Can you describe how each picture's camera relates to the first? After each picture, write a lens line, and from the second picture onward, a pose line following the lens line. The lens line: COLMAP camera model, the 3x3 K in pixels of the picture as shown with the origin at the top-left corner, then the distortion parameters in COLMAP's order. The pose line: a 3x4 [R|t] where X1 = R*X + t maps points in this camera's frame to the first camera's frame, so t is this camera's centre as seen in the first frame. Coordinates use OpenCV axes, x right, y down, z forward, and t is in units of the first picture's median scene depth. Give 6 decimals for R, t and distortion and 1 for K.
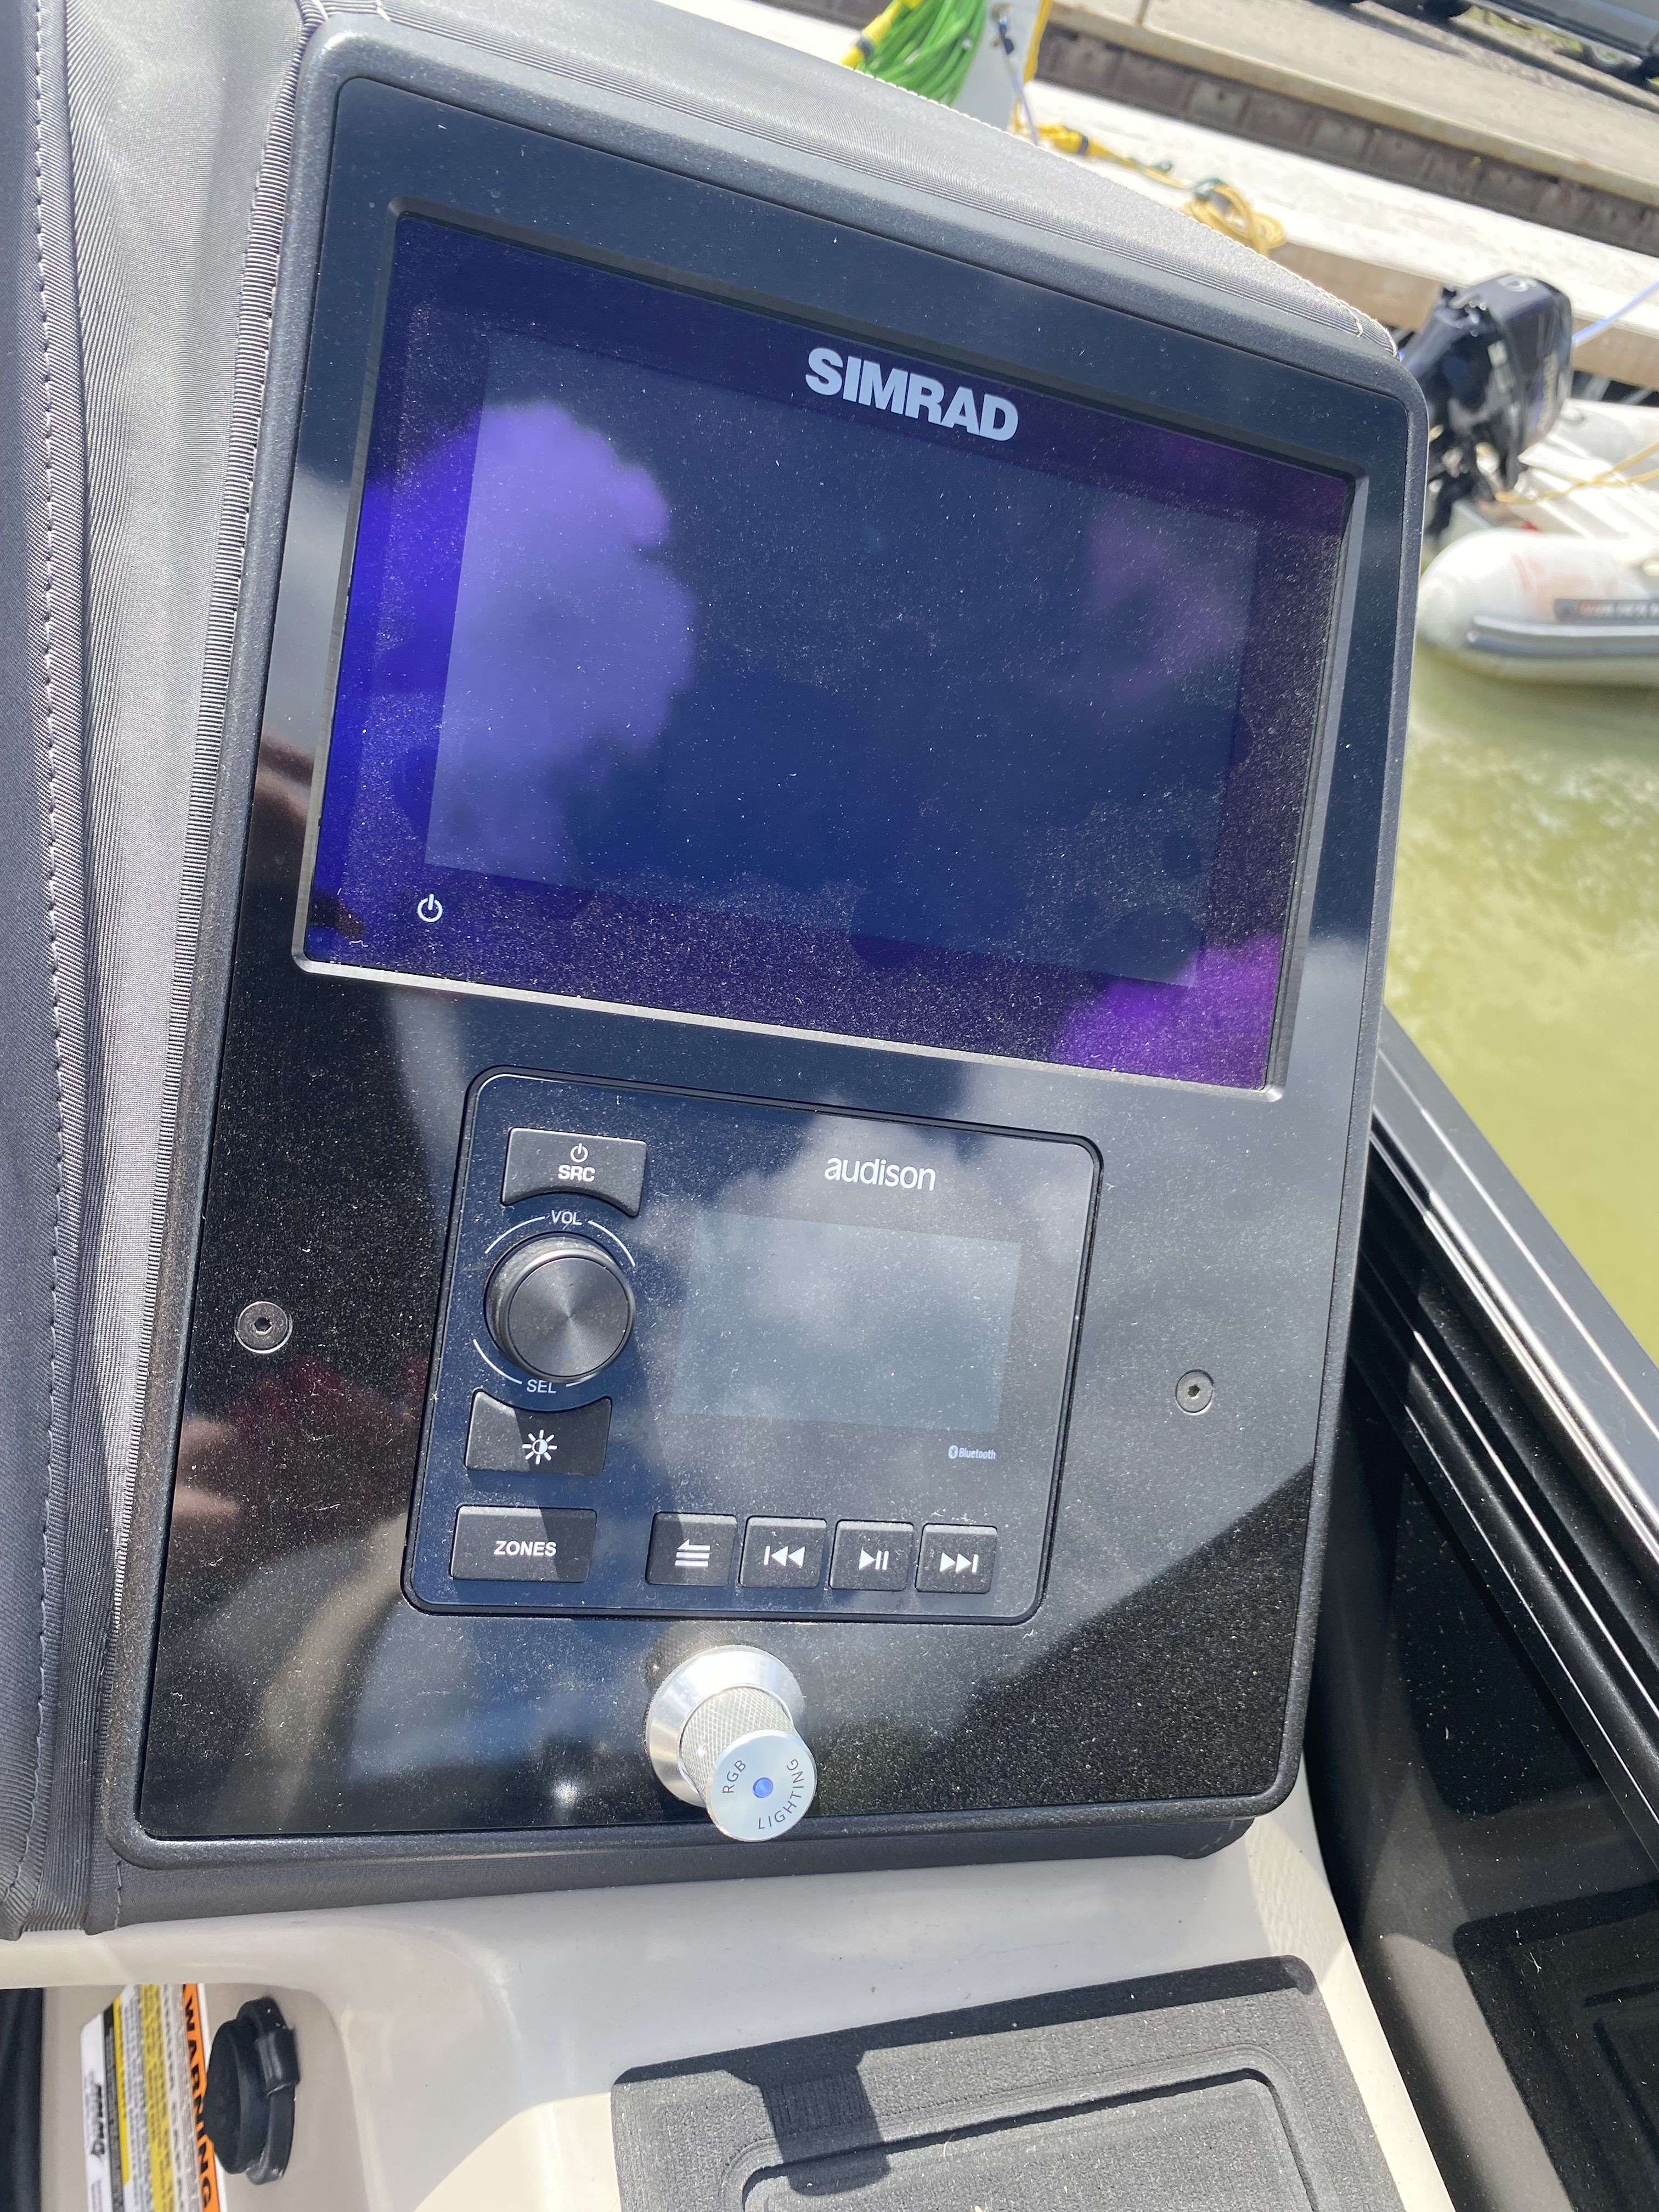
lens RADIAL K [[1677.0, 0, 827.0], [0, 1677.0, 1114.5], [0, 0, 1]] dist [-0.010267, -0.021191]
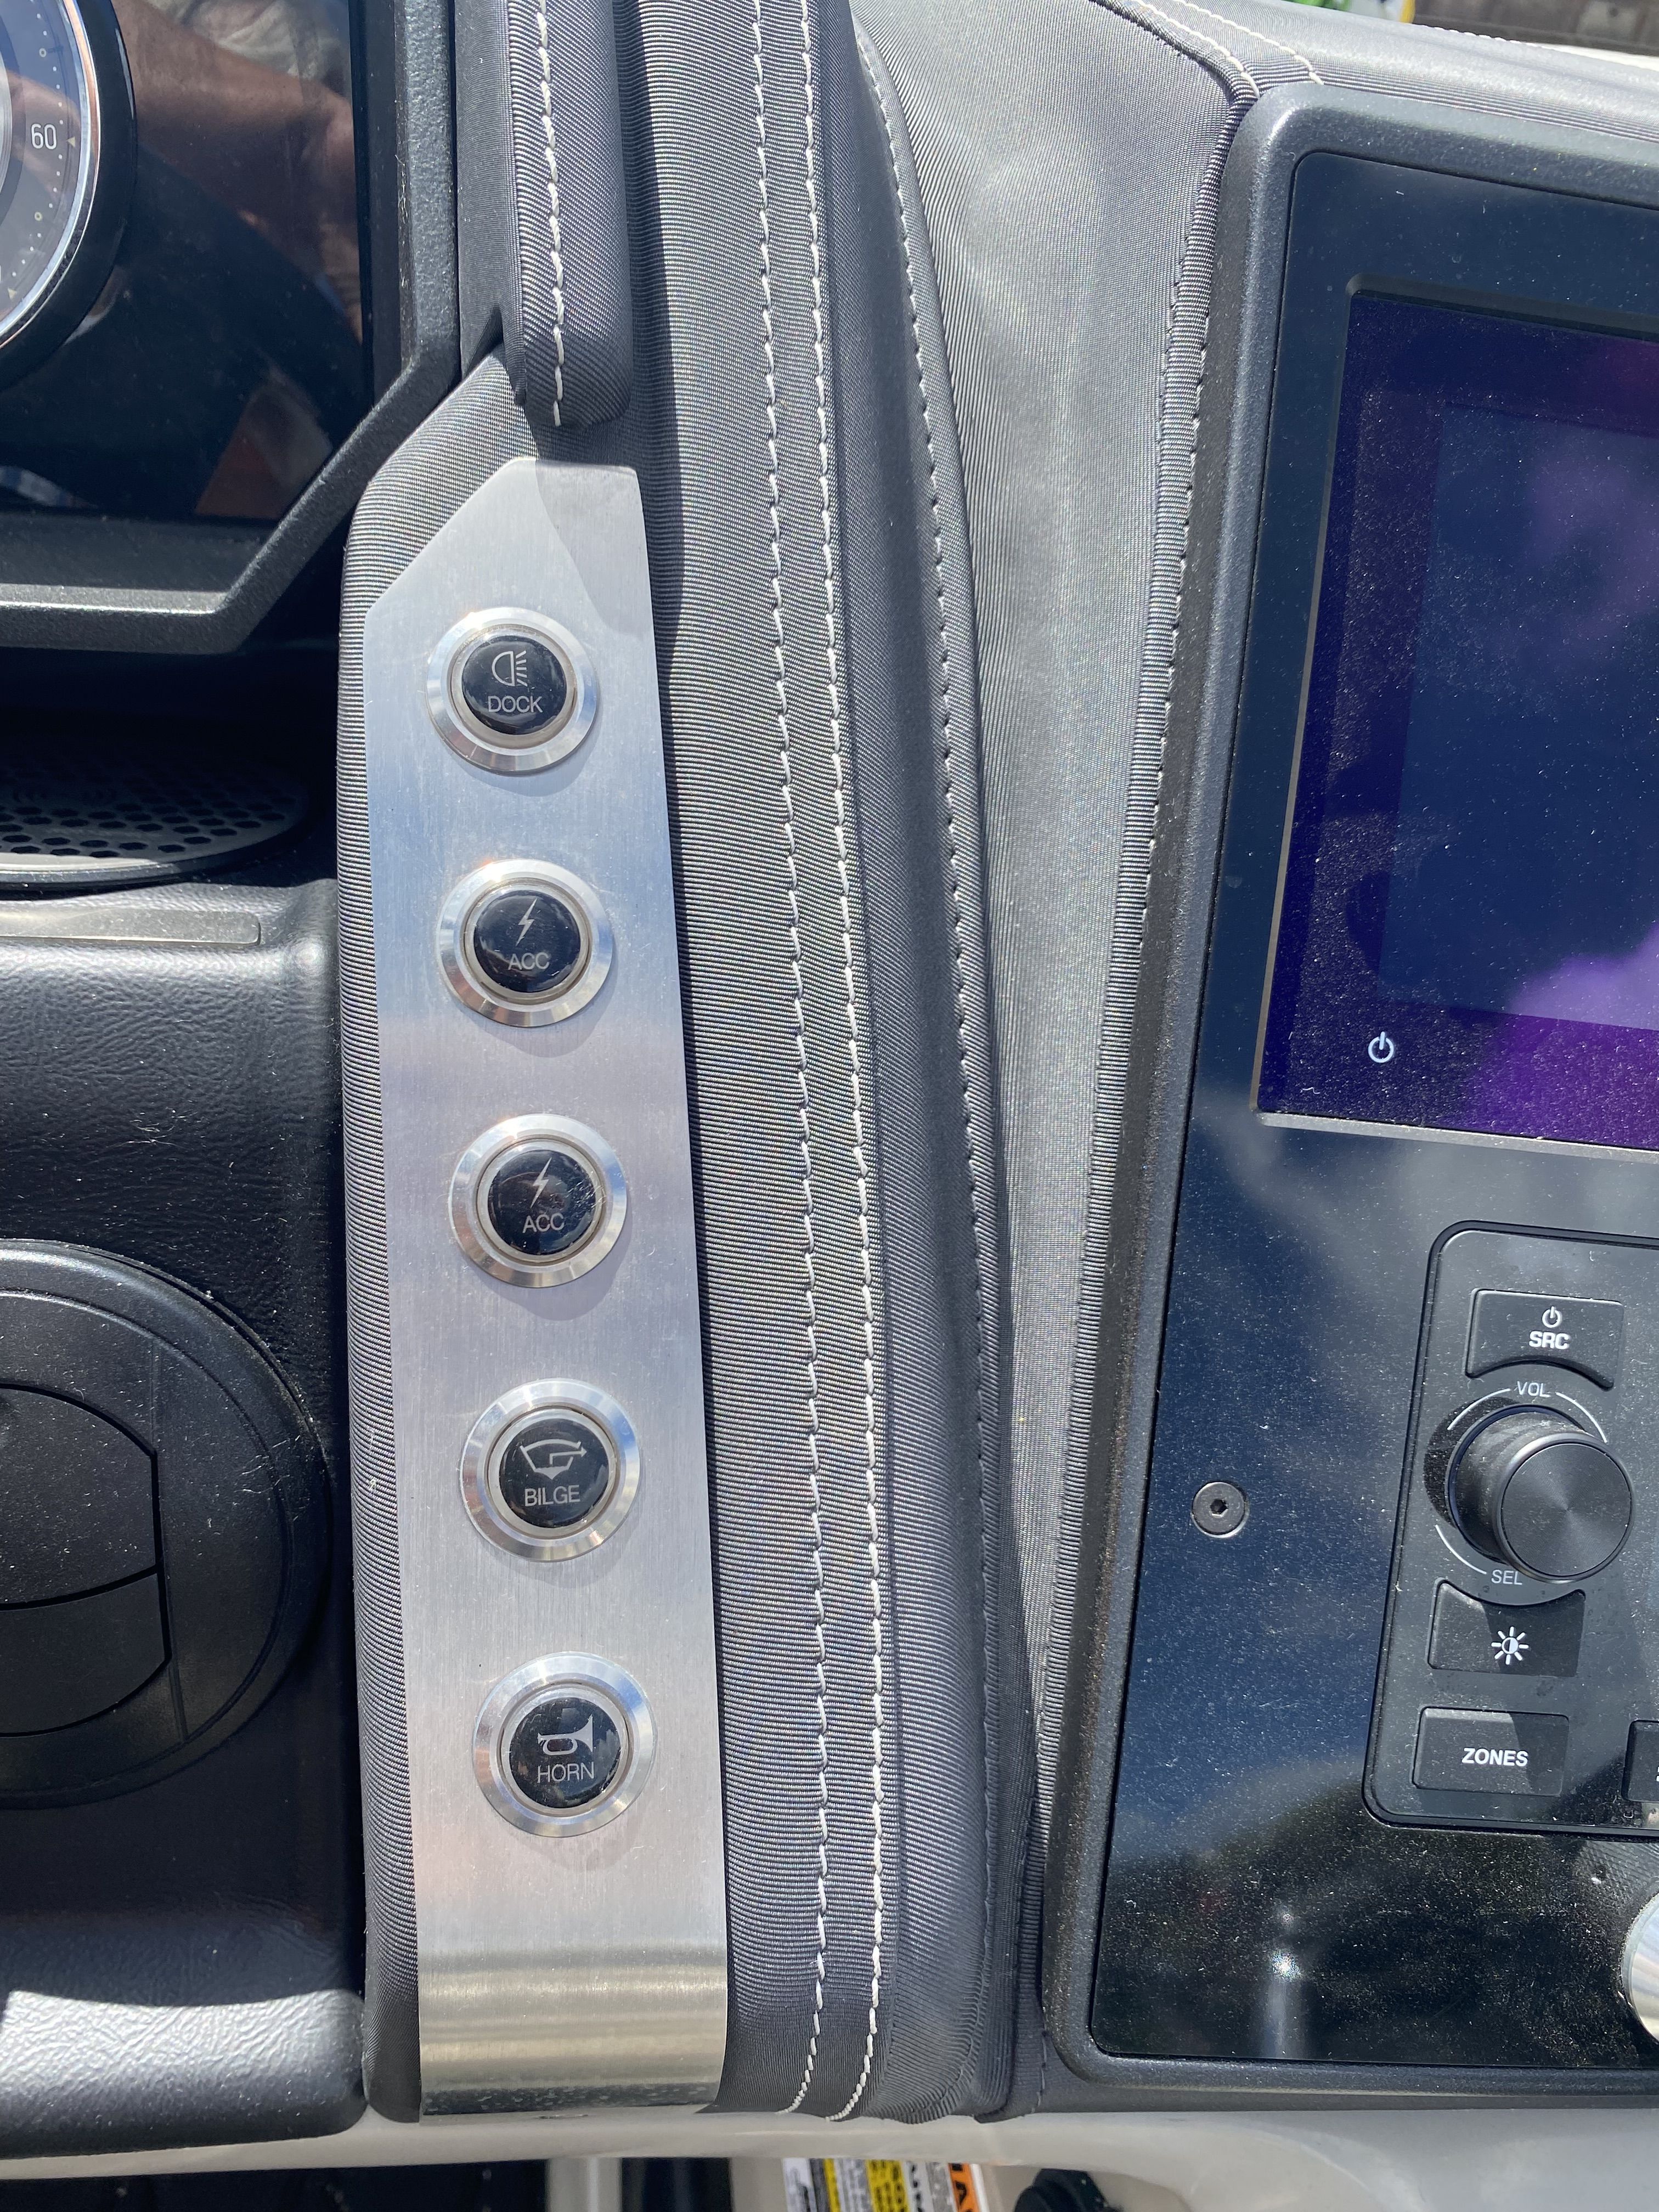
lens RADIAL K [[1678.9, 0, 832.2], [0, 1678.9, 1096.3], [0, 0, 1]] dist [-0.005592, -0.024060]
pose [[0.972682, -0.022303, -0.231068, -0.322093], [0.018985, 0.999682, -0.016574, -0.088745], [0.231364, 0.011734, 0.972796, 0.047416]]
